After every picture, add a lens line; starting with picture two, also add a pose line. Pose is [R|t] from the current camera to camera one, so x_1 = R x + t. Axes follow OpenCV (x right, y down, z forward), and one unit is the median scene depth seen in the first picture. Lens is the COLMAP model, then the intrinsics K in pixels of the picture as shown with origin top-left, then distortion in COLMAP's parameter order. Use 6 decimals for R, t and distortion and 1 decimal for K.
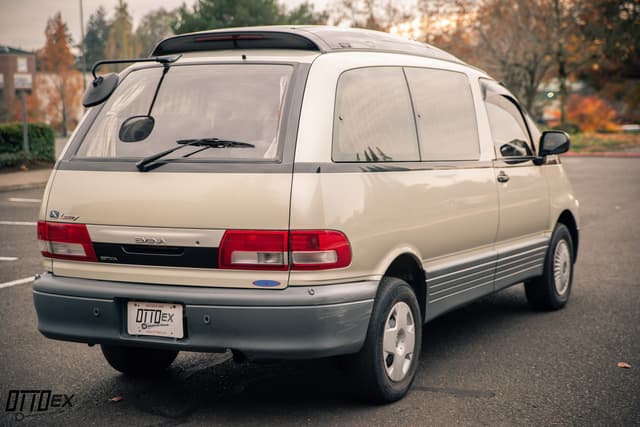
lens RADIAL K [[1193.2, 0, 320.0], [0, 1193.2, 213.5], [0, 0, 1]] dist [0.217057, 0.019693]
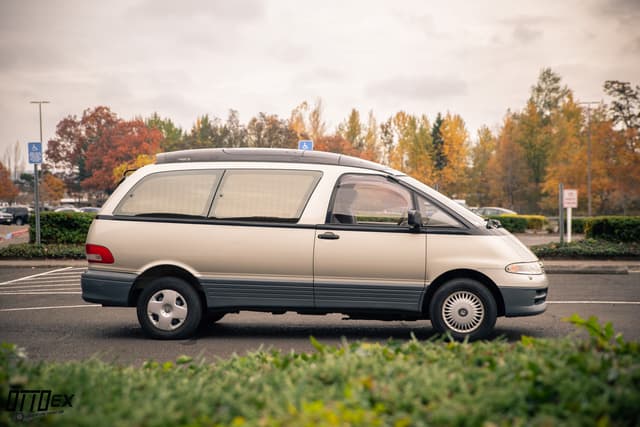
lens RADIAL K [[1193.2, 0, 320.0], [0, 1193.2, 213.5], [0, 0, 1]] dist [0.217057, 0.019693]
pose [[0.349824, 0.021907, -0.936559, 2.155421], [-0.091442, 0.995751, -0.010863, -0.055536], [0.932342, 0.089441, 0.350341, 0.572015]]
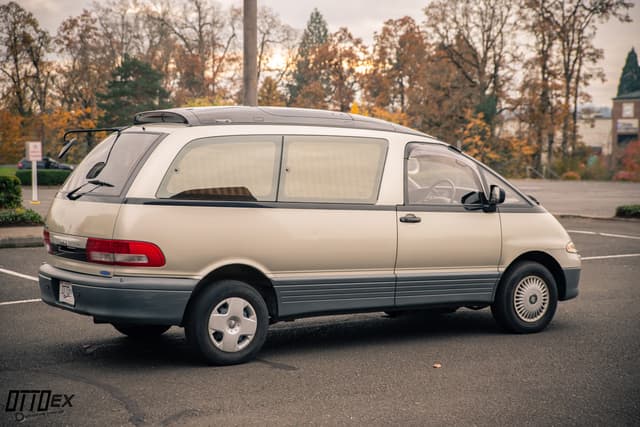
lens RADIAL K [[1193.2, 0, 320.0], [0, 1193.2, 213.5], [0, 0, 1]] dist [0.217057, 0.019693]
pose [[0.867623, 0.044976, -0.495184, 0.937199], [-0.062474, 0.997869, -0.018829, -0.007358], [0.493282, 0.047273, 0.868584, -0.229255]]
